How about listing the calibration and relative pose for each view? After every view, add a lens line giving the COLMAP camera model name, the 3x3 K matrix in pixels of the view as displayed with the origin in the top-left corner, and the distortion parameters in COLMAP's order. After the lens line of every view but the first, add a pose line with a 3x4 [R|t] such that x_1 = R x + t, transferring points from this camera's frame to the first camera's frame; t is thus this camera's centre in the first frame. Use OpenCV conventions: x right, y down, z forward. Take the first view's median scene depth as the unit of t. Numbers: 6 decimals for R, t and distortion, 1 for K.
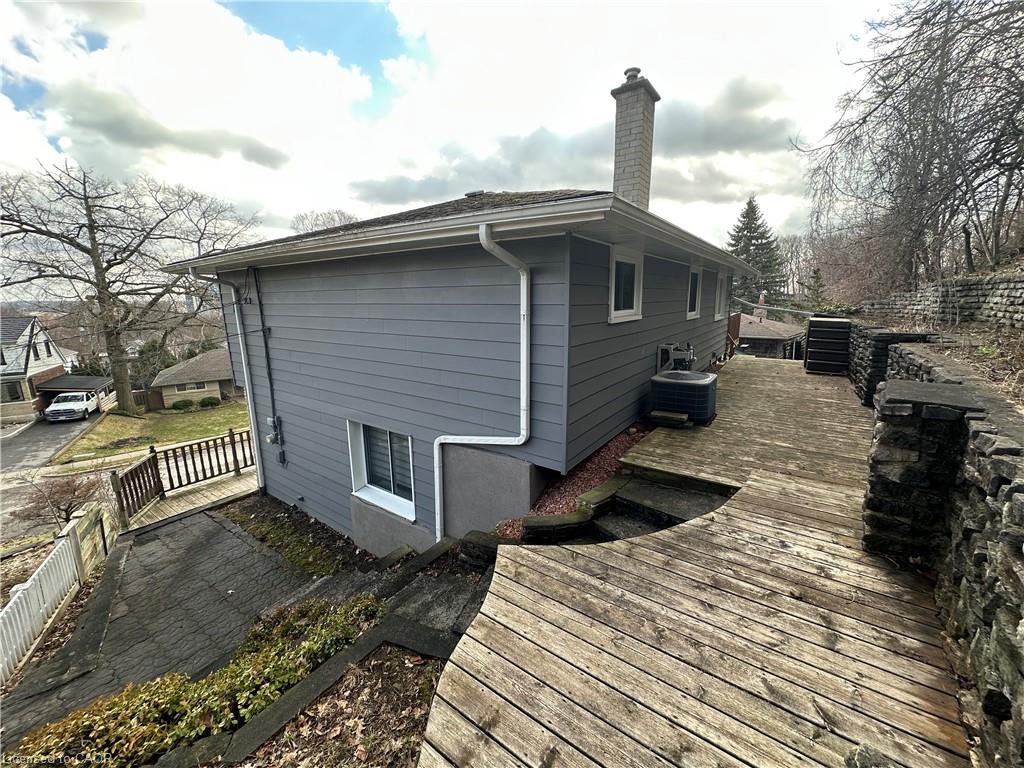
lens RADIAL K [[407.9, 0, 514.3], [0, 407.9, 384.1], [0, 0, 1]] dist [-0.008093, 0.003365]
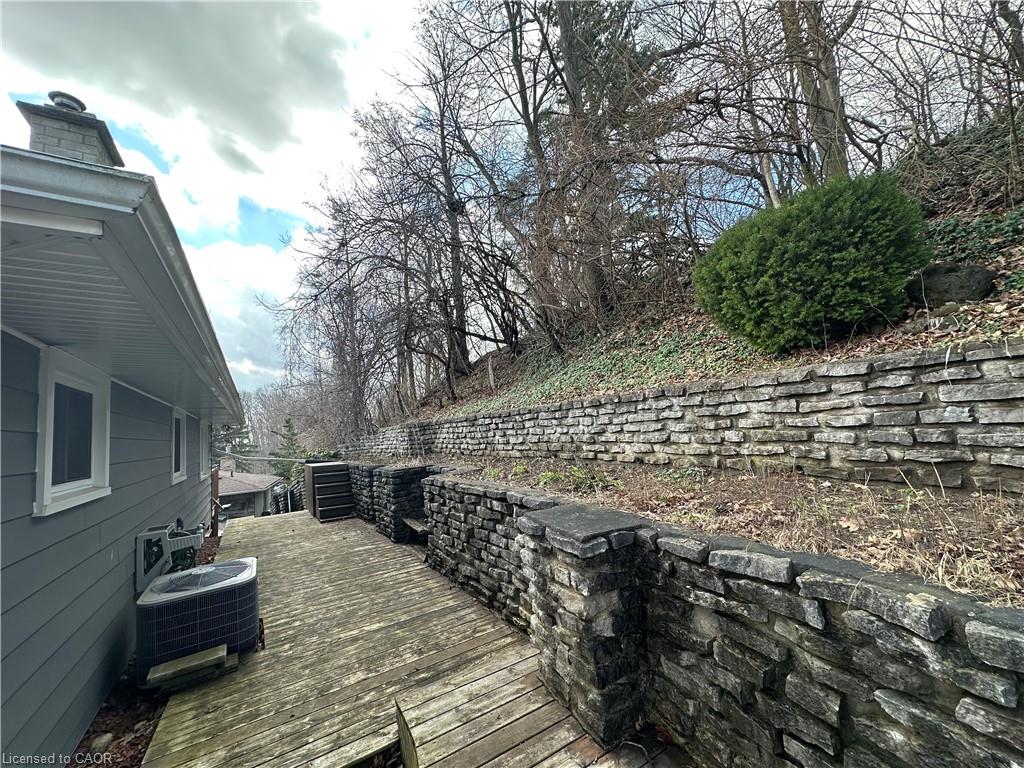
lens RADIAL K [[407.9, 0, 513.1], [0, 407.9, 383.1], [0, 0, 1]] dist [-0.008093, 0.003365]
pose [[0.393818, 0.080749, 0.915635, 0.023759], [0.257053, 0.946715, -0.194049, -0.060159], [-0.882514, 0.311787, 0.352077, 0.307706]]
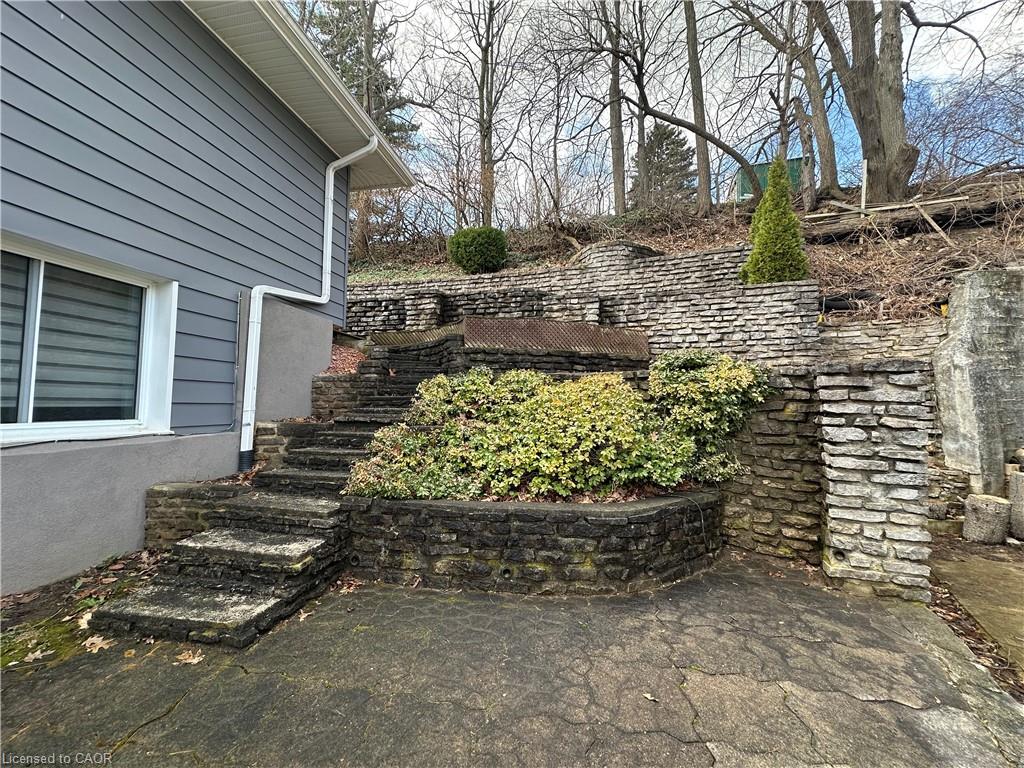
lens RADIAL K [[407.9, 0, 508.4], [0, 407.9, 378.7], [0, 0, 1]] dist [-0.008093, 0.003365]
pose [[-0.390192, 0.059180, 0.918830, -1.020392], [0.178124, 0.983932, 0.012269, 0.356296], [-0.903340, 0.168453, -0.394463, 0.813920]]
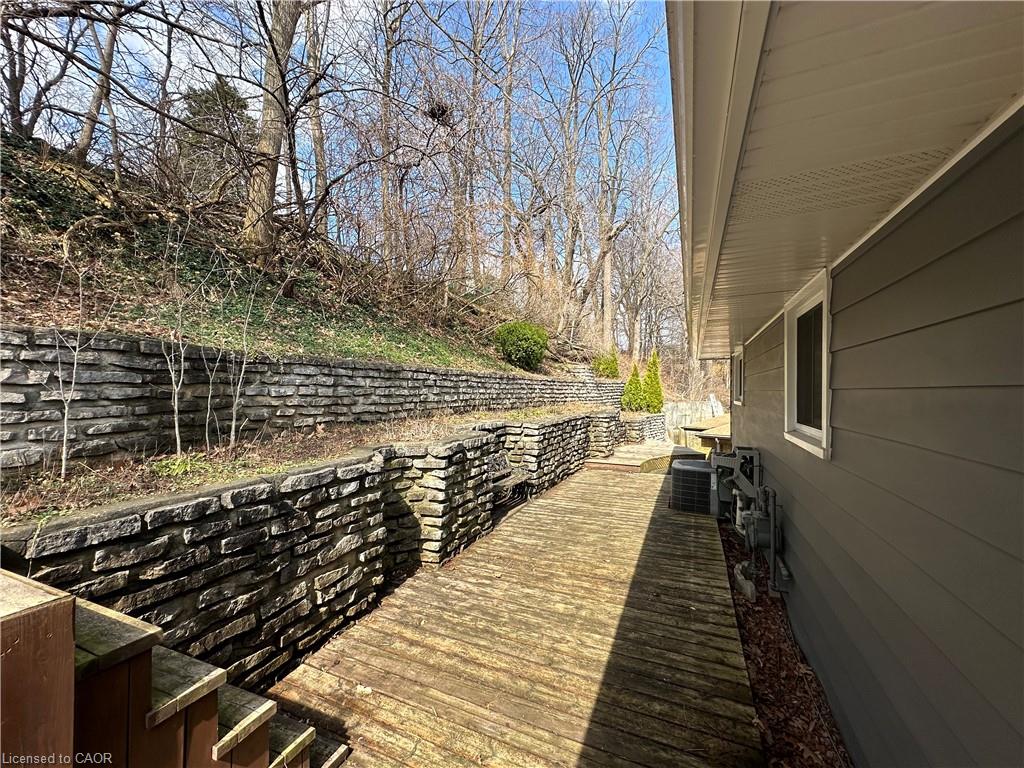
lens RADIAL K [[407.9, 0, 515.9], [0, 407.9, 379.3], [0, 0, 1]] dist [-0.008093, 0.003365]
pose [[-0.980216, -0.000607, -0.197929, 1.118242], [-0.036684, 0.983227, 0.178661, -0.404554], [0.194501, 0.182387, -0.963797, 1.936556]]
